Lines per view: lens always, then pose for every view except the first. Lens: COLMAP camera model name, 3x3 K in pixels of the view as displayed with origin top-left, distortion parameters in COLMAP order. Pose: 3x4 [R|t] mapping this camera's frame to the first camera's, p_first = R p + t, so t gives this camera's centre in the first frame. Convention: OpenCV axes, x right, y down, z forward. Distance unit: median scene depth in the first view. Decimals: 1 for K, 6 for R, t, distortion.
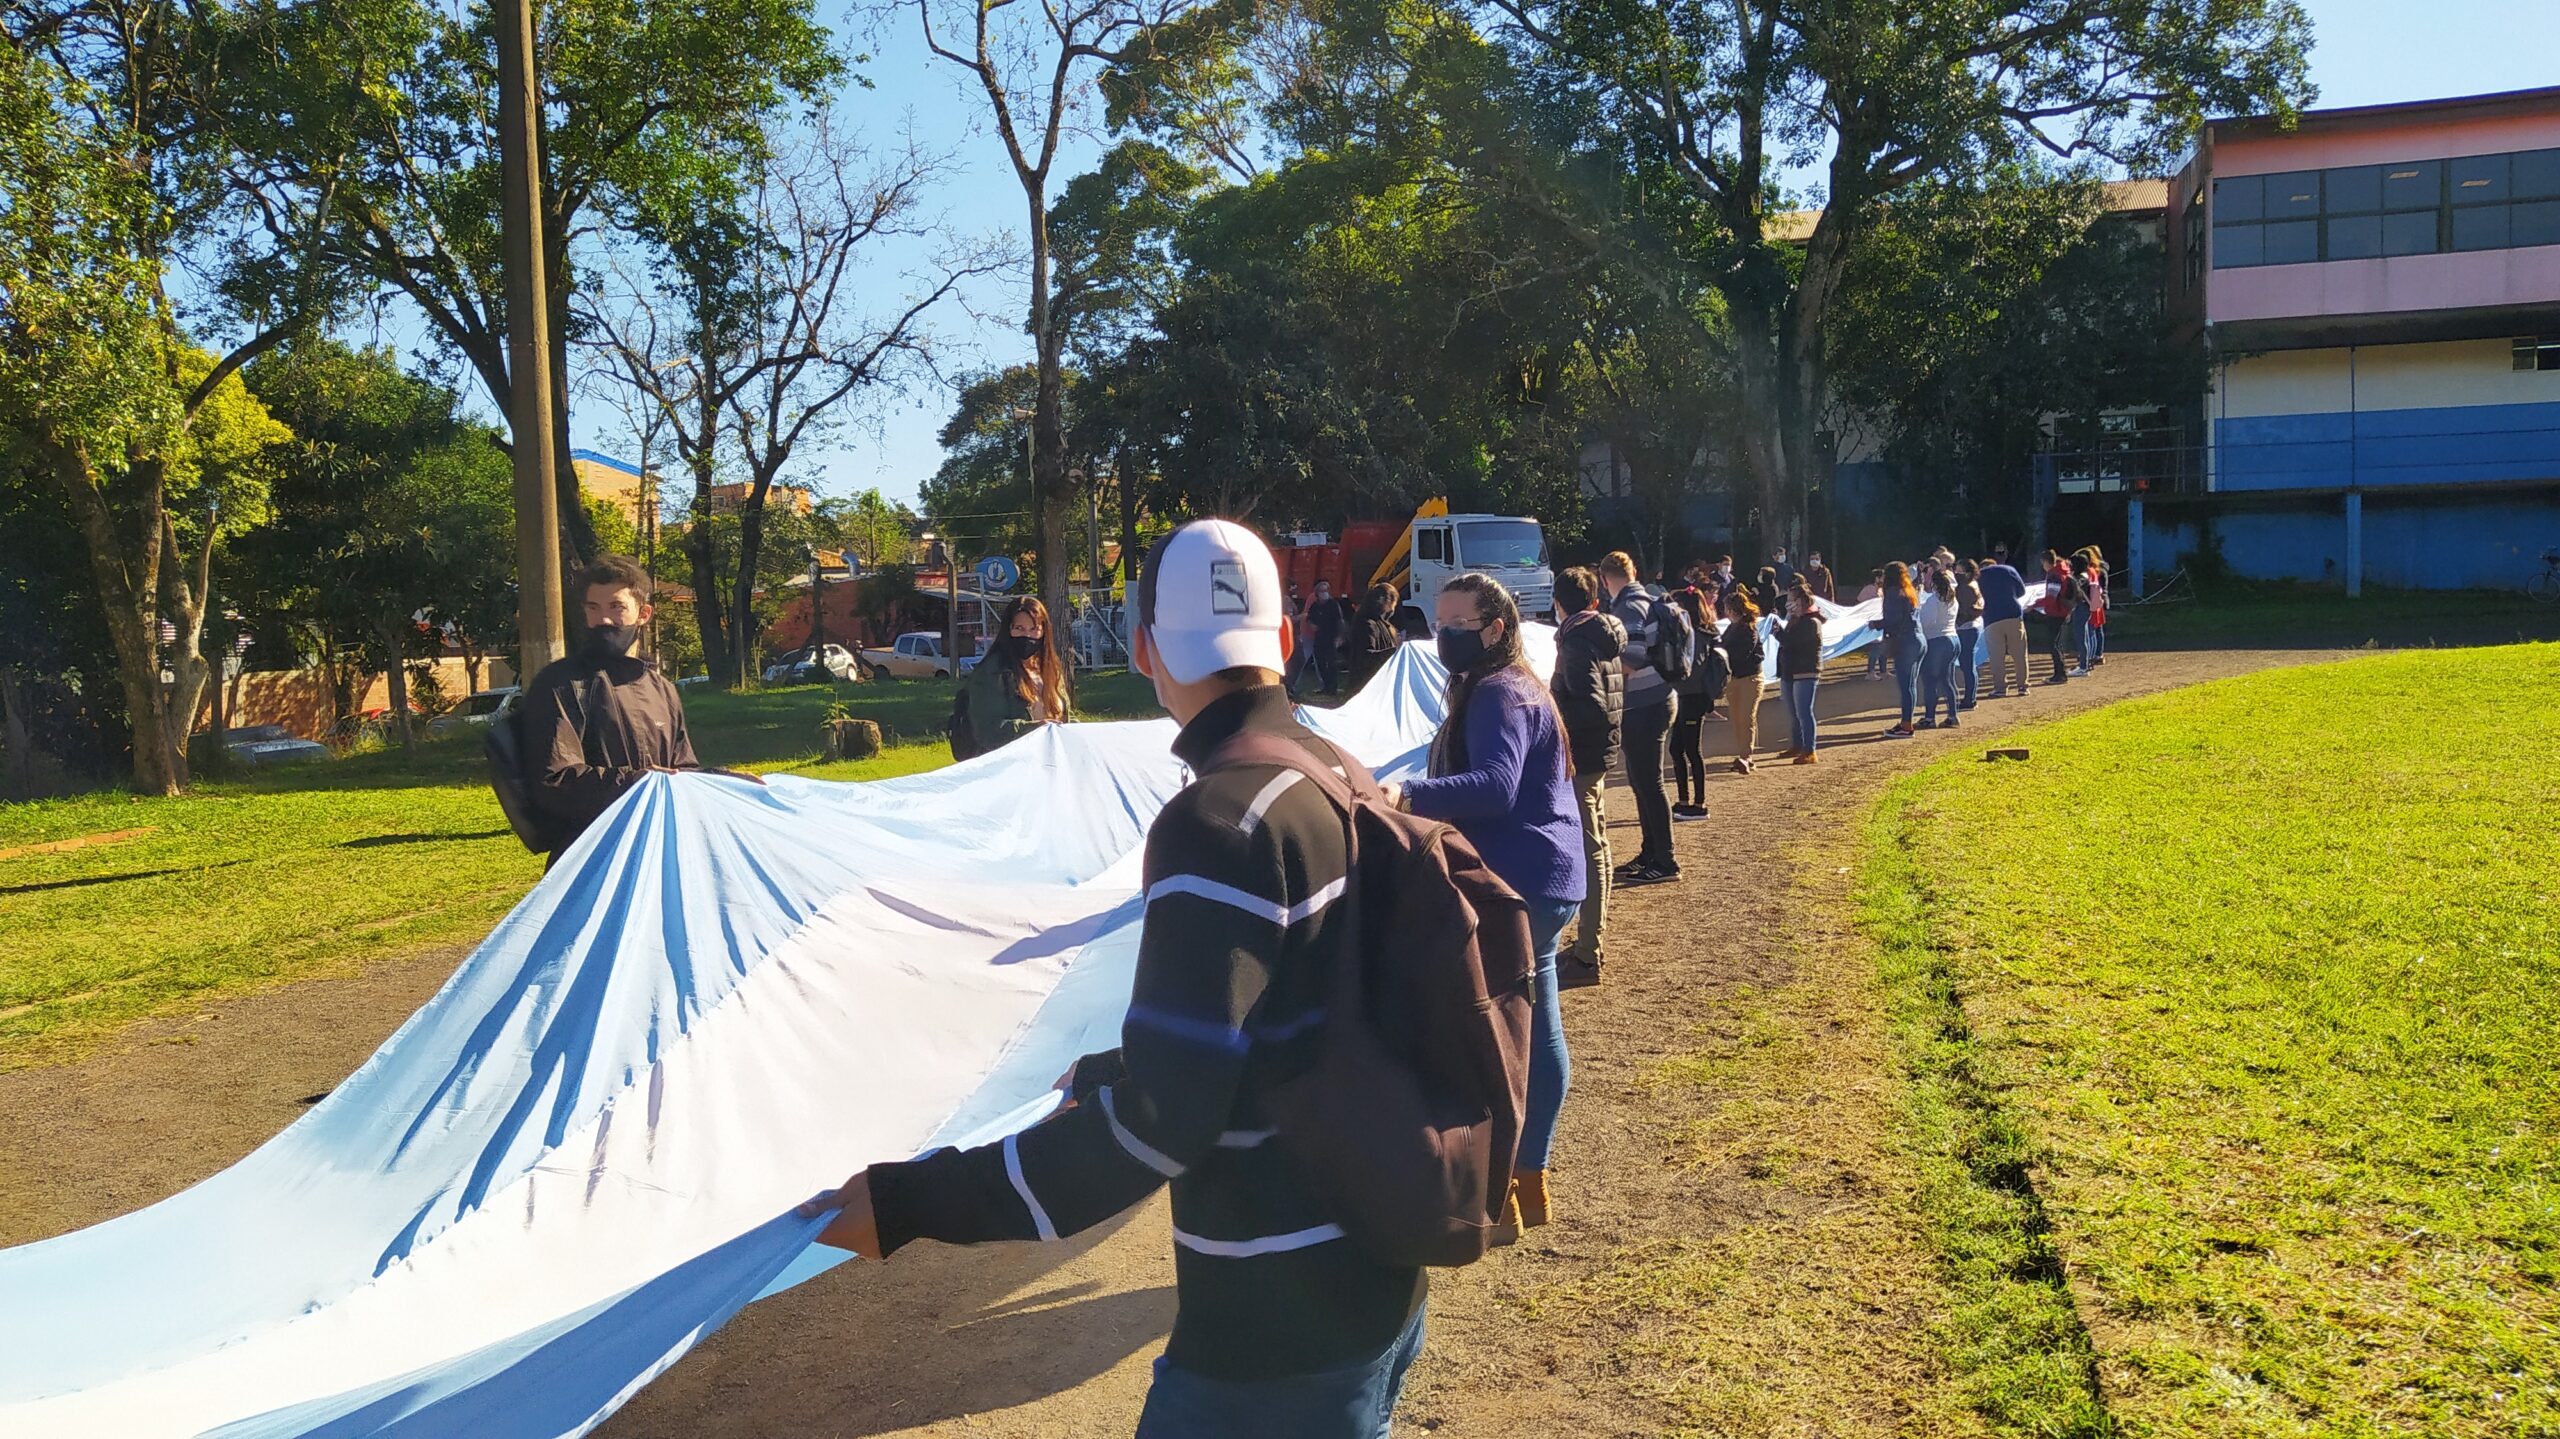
lens RADIAL K [[1866.6, 0, 1287.0], [0, 1866.6, 713.6], [0, 0, 1]] dist [0.125698, -0.183342]
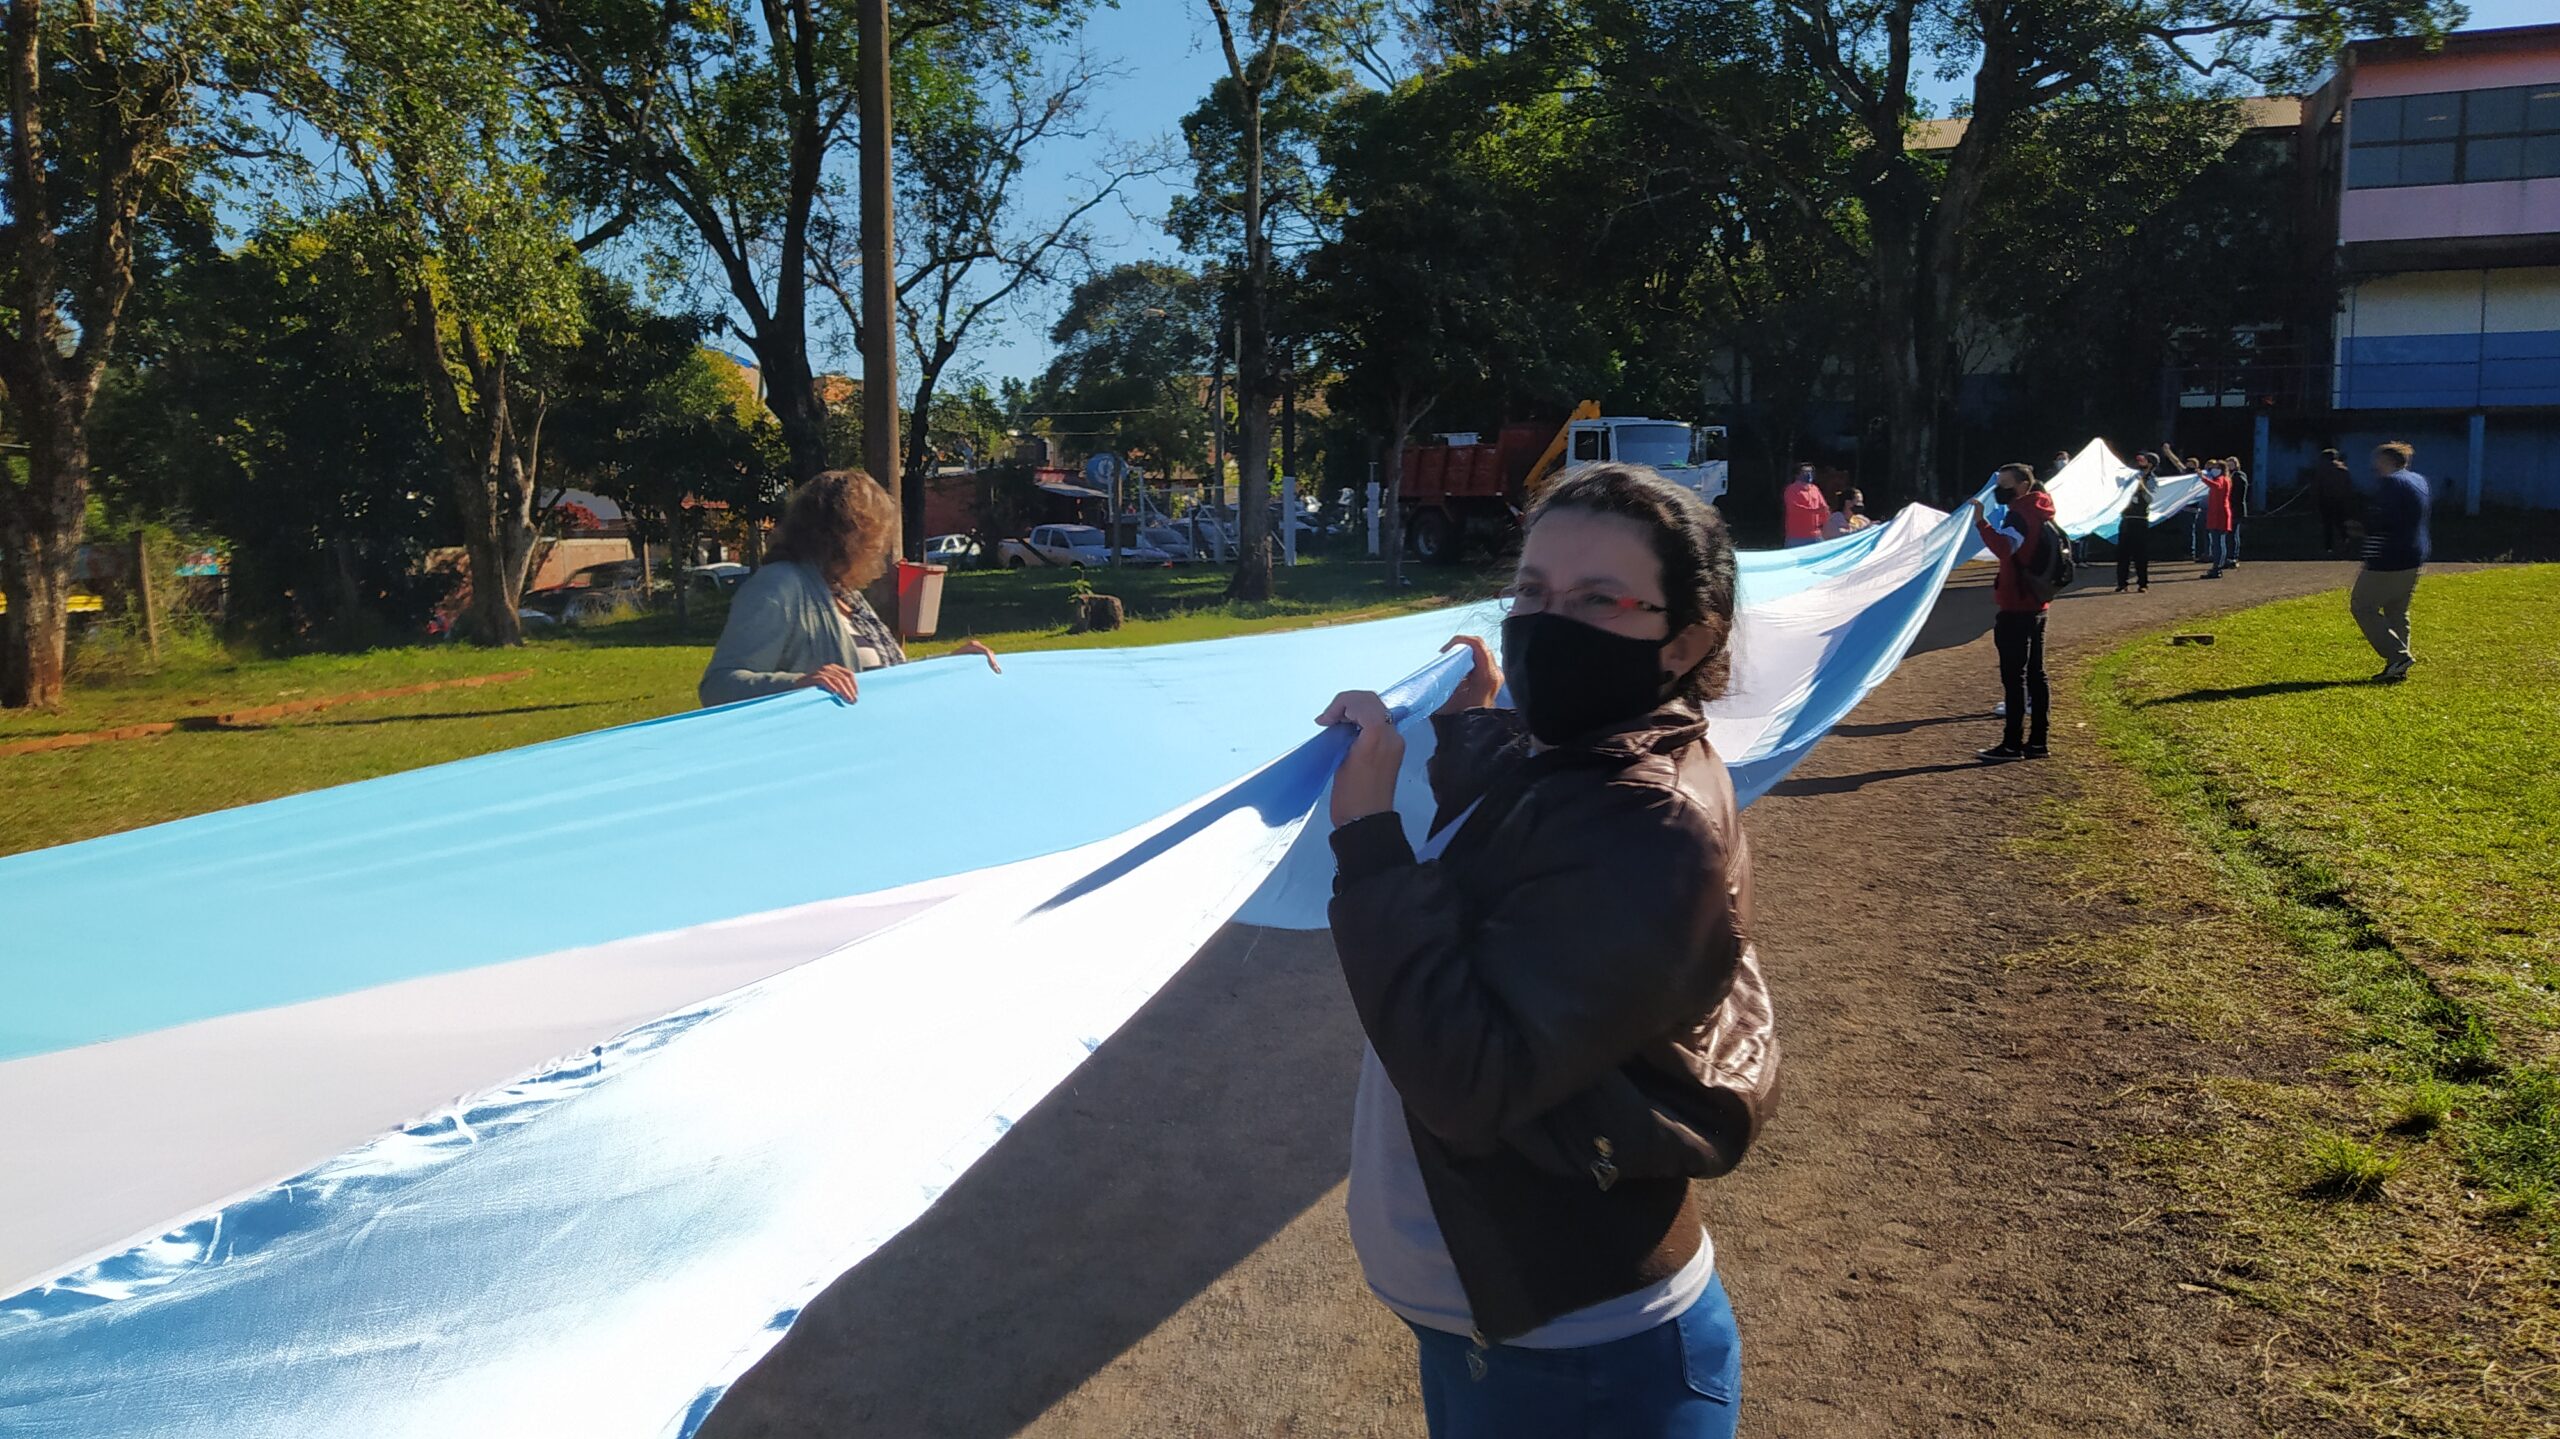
lens RADIAL K [[1865.9, 0, 1280.0], [0, 1865.9, 719.5], [0, 0, 1]] dist [0.115247, -0.181318]
pose [[0.999082, 0.024284, -0.035294, -0.042244], [-0.022336, 0.998259, 0.054591, 0.007090], [0.036559, -0.053752, 0.997885, -0.049907]]
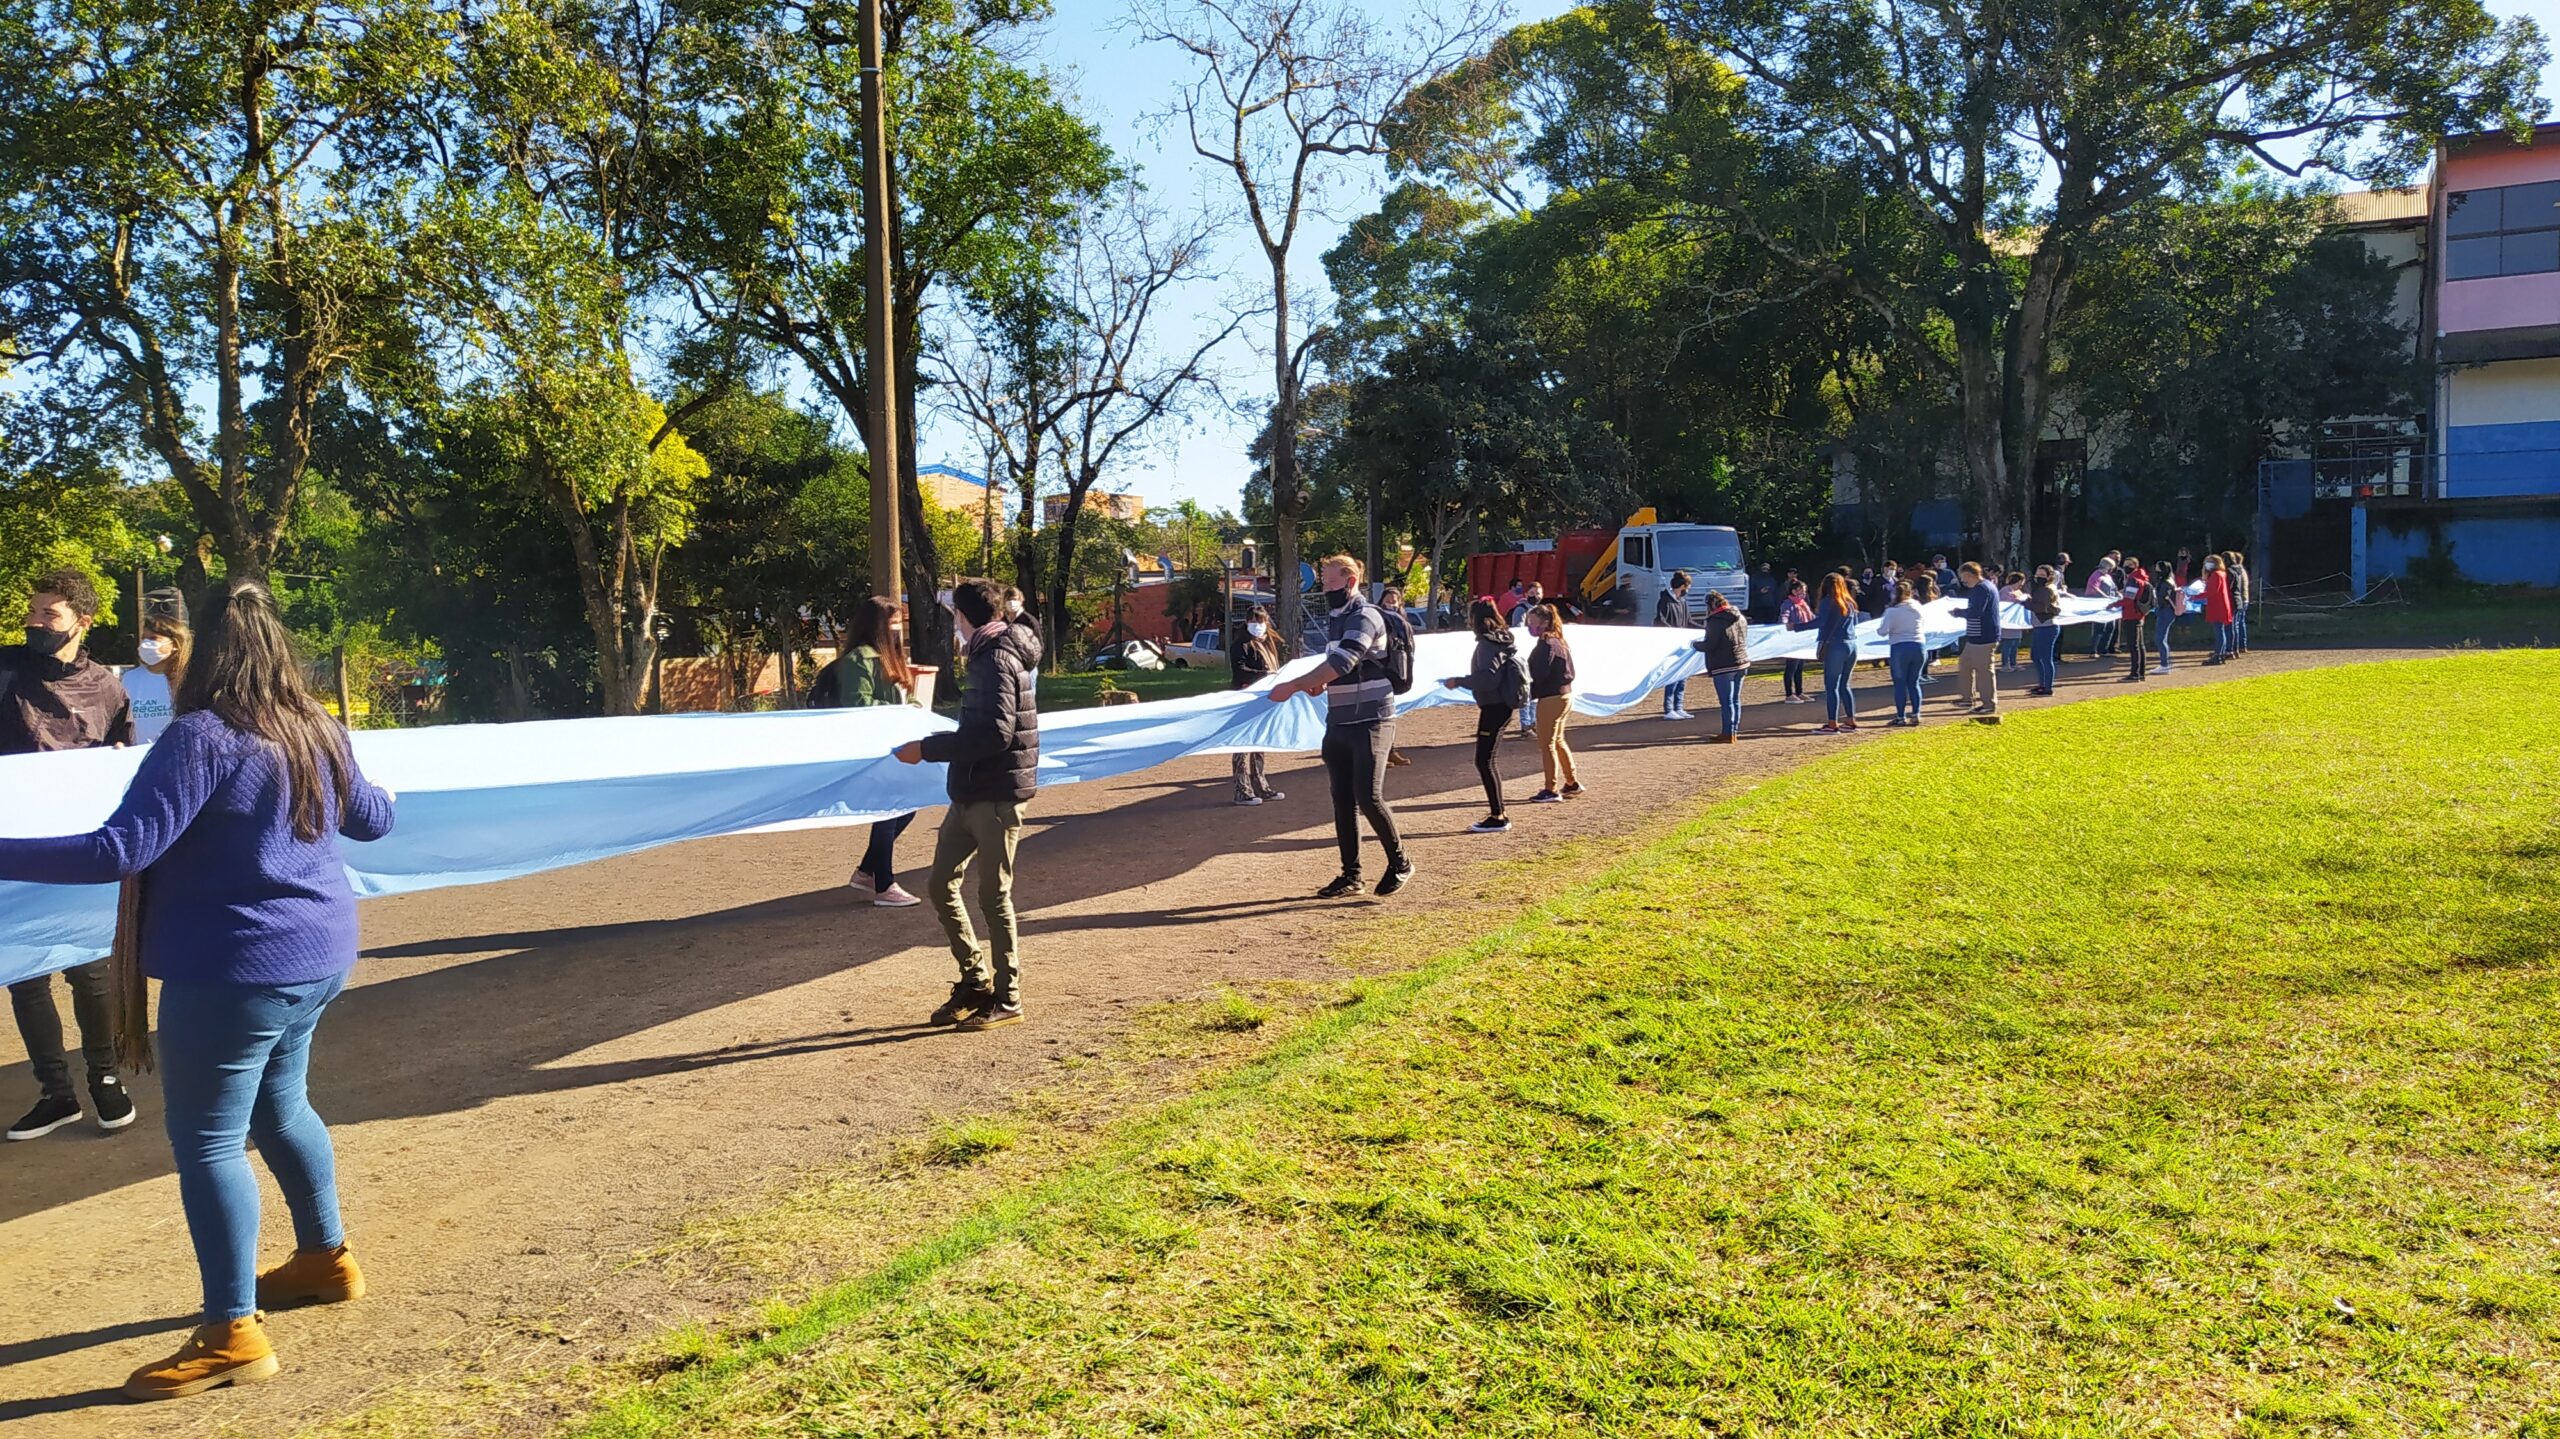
lens RADIAL K [[1866.6, 0, 1287.0], [0, 1866.6, 713.6], [0, 0, 1]] dist [0.125698, -0.183342]
pose [[0.984981, 0.014453, -0.172058, 0.051217], [-0.014769, 0.999891, -0.000551, 0.009137], [0.172031, 0.003084, 0.985087, -0.117642]]
